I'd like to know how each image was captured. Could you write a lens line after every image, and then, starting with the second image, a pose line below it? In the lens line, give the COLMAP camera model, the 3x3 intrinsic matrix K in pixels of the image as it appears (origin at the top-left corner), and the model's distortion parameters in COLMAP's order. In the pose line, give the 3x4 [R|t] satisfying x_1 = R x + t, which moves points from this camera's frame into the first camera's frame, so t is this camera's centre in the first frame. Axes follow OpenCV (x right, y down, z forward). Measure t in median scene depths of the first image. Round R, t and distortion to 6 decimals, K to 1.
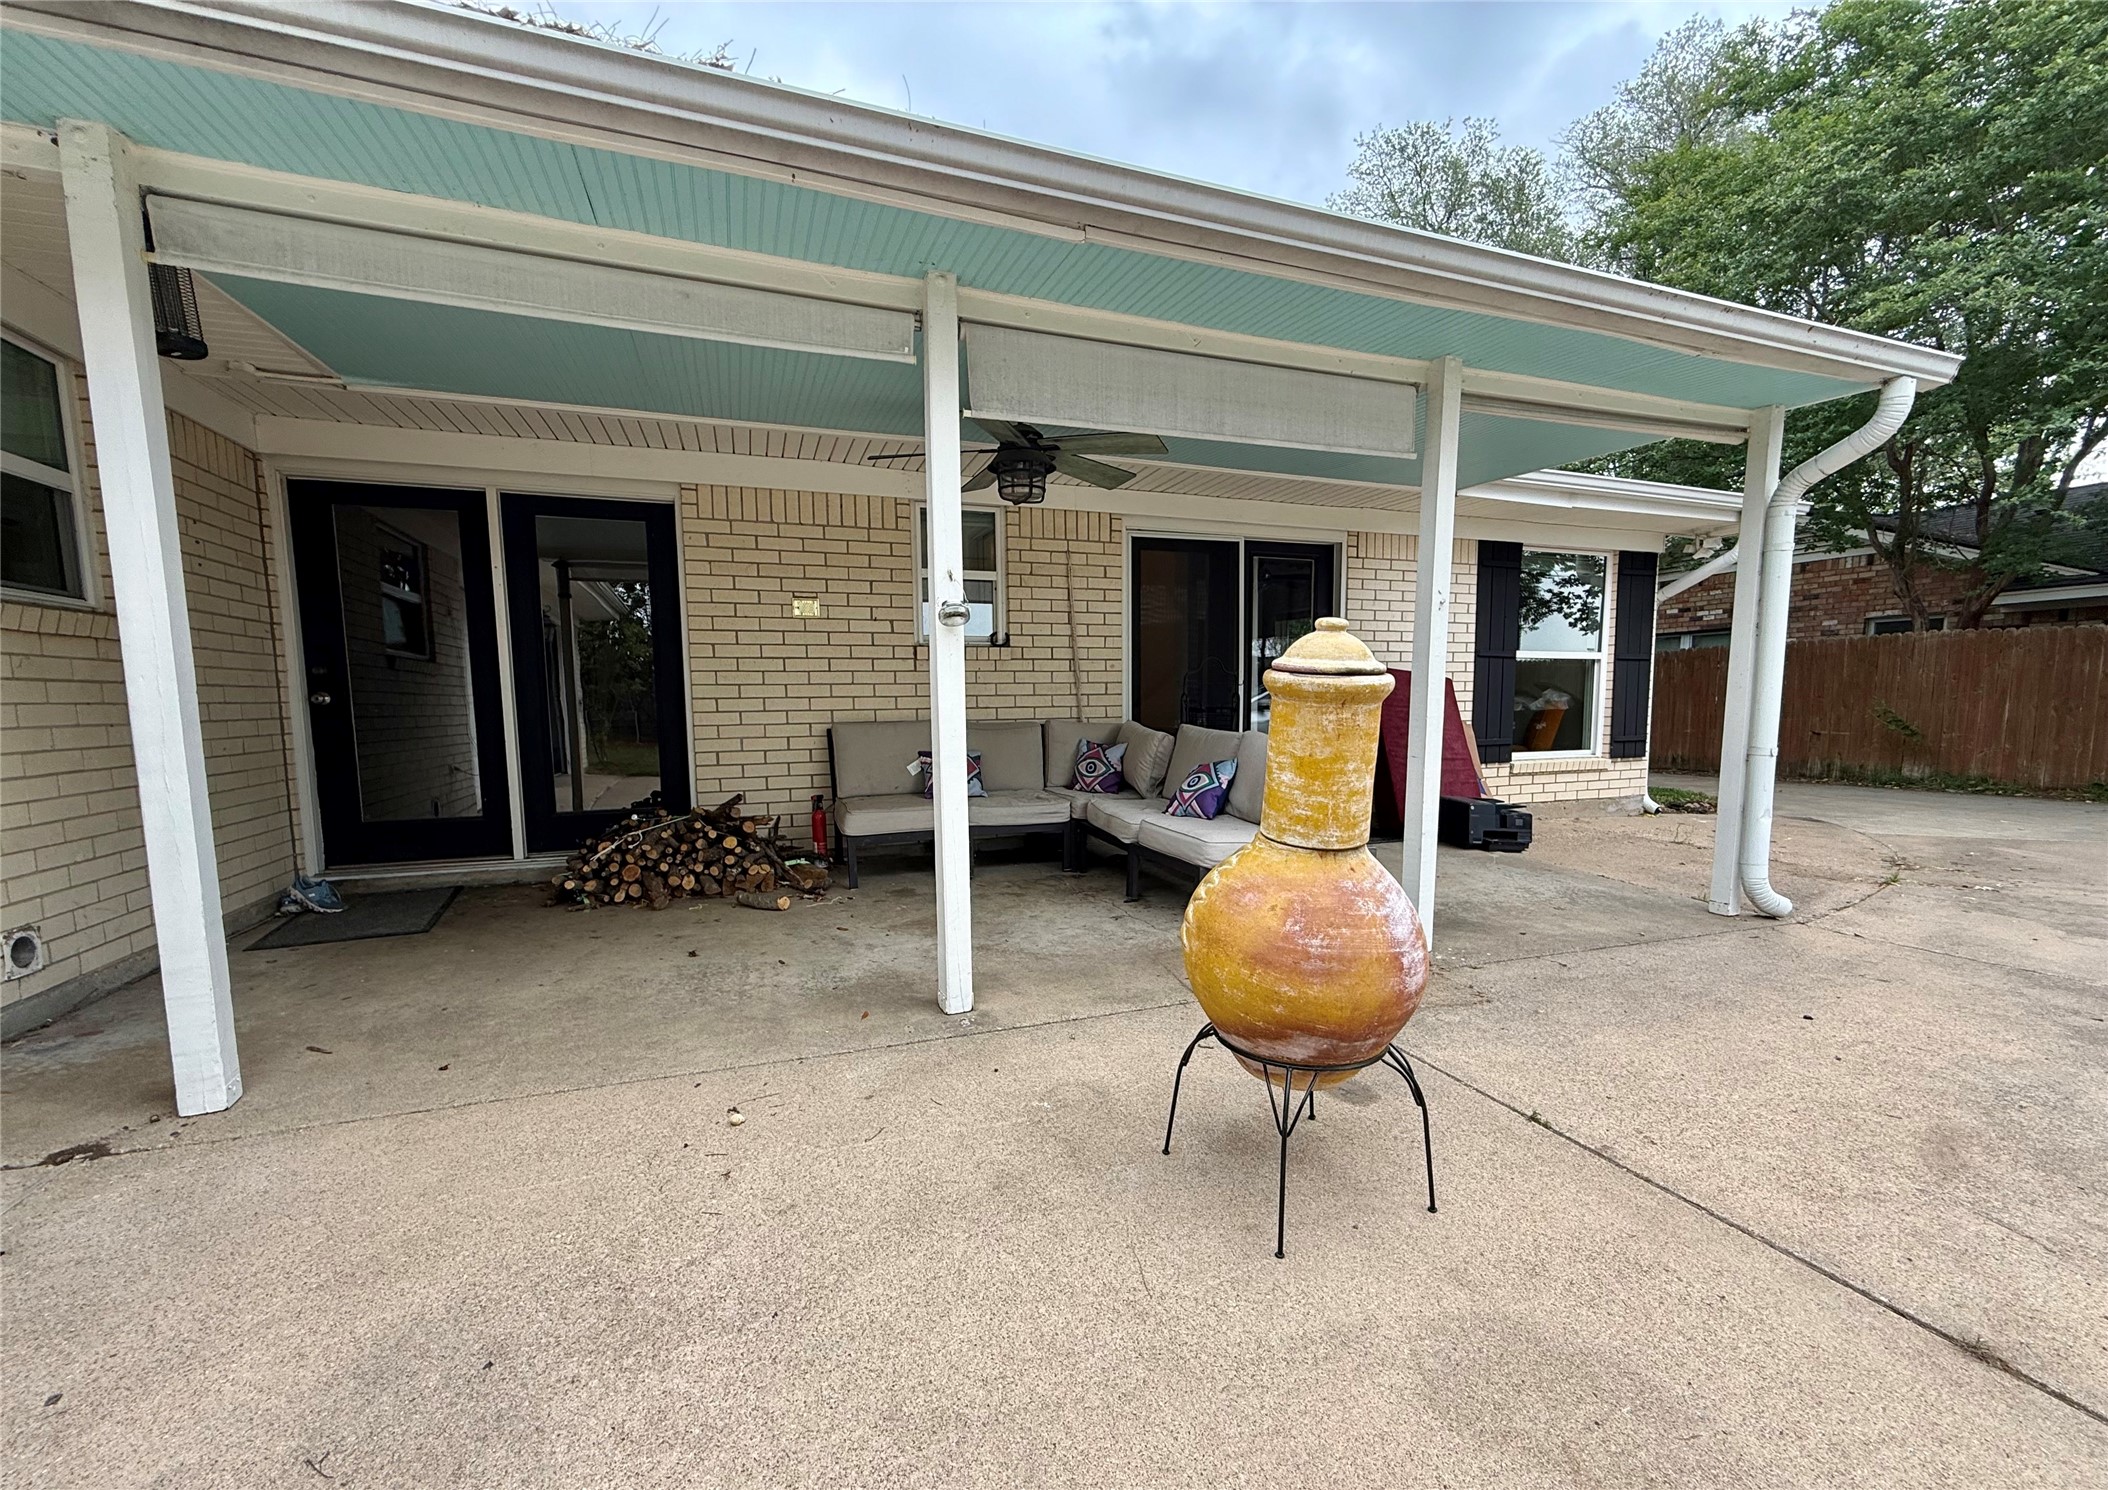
lens RADIAL K [[835.2, 0, 1048.3], [0, 835.2, 795.3], [0, 0, 1]] dist [-0.002852, -0.000071]
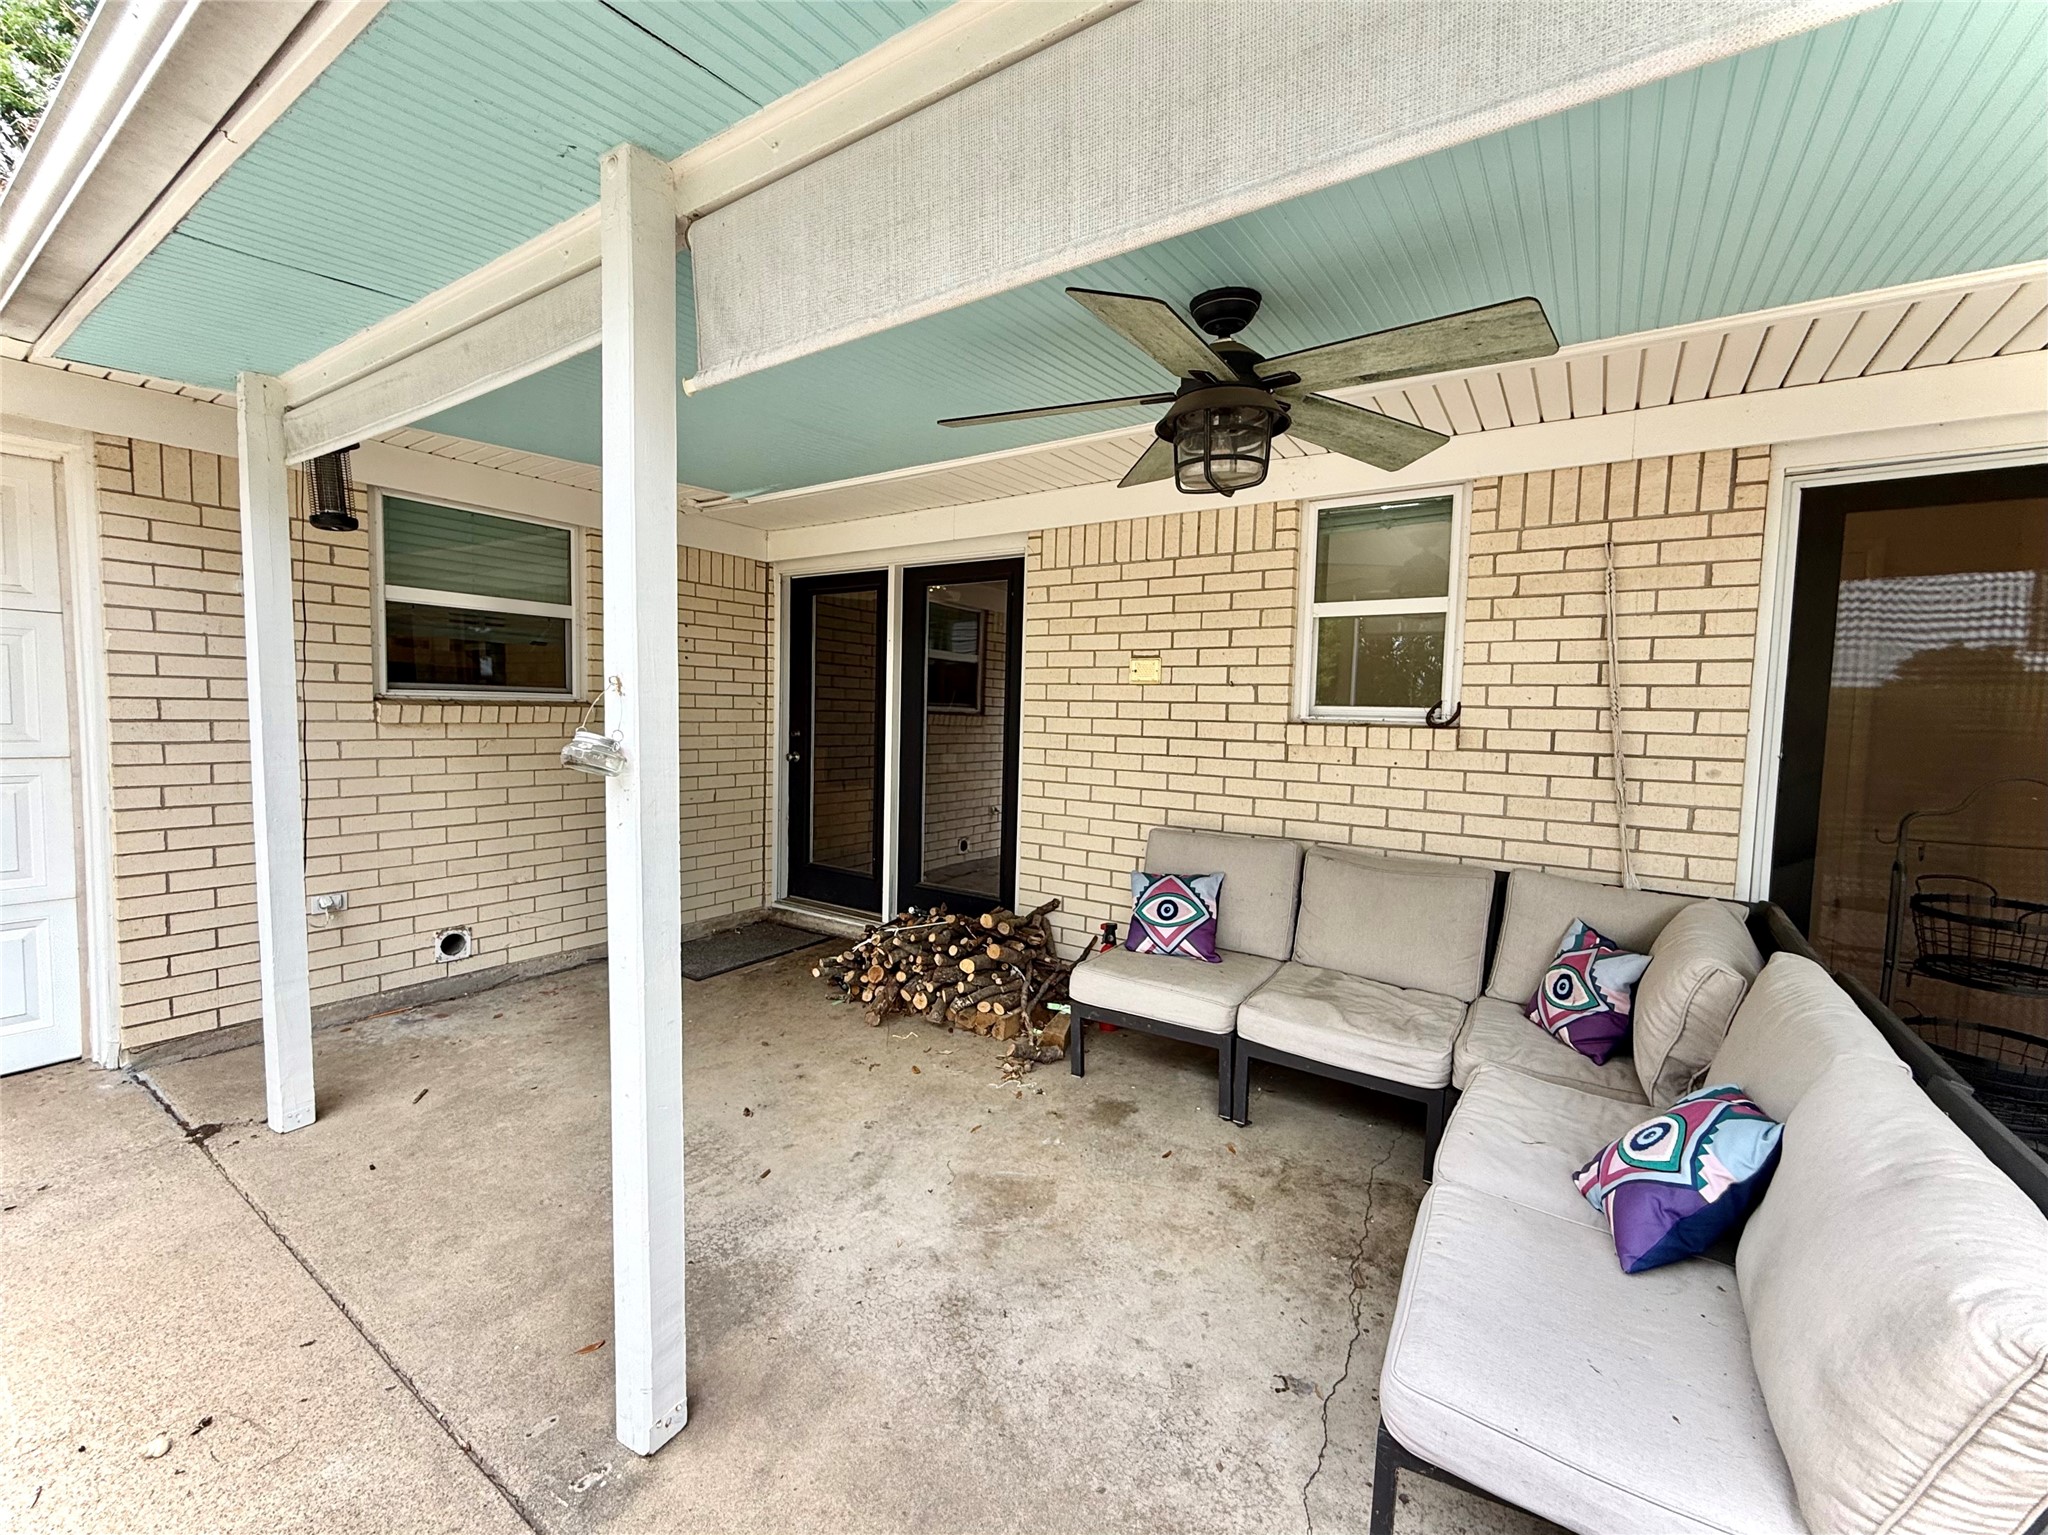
lens RADIAL K [[850.9, 0, 1019.2], [0, 850.9, 768.9], [0, 0, 1]] dist [-0.000636, -0.000089]
pose [[0.583360, 0.080871, -0.808177, 0.298395], [-0.121957, 0.992471, 0.011281, -0.146812], [0.803005, 0.091982, 0.588831, 0.521363]]
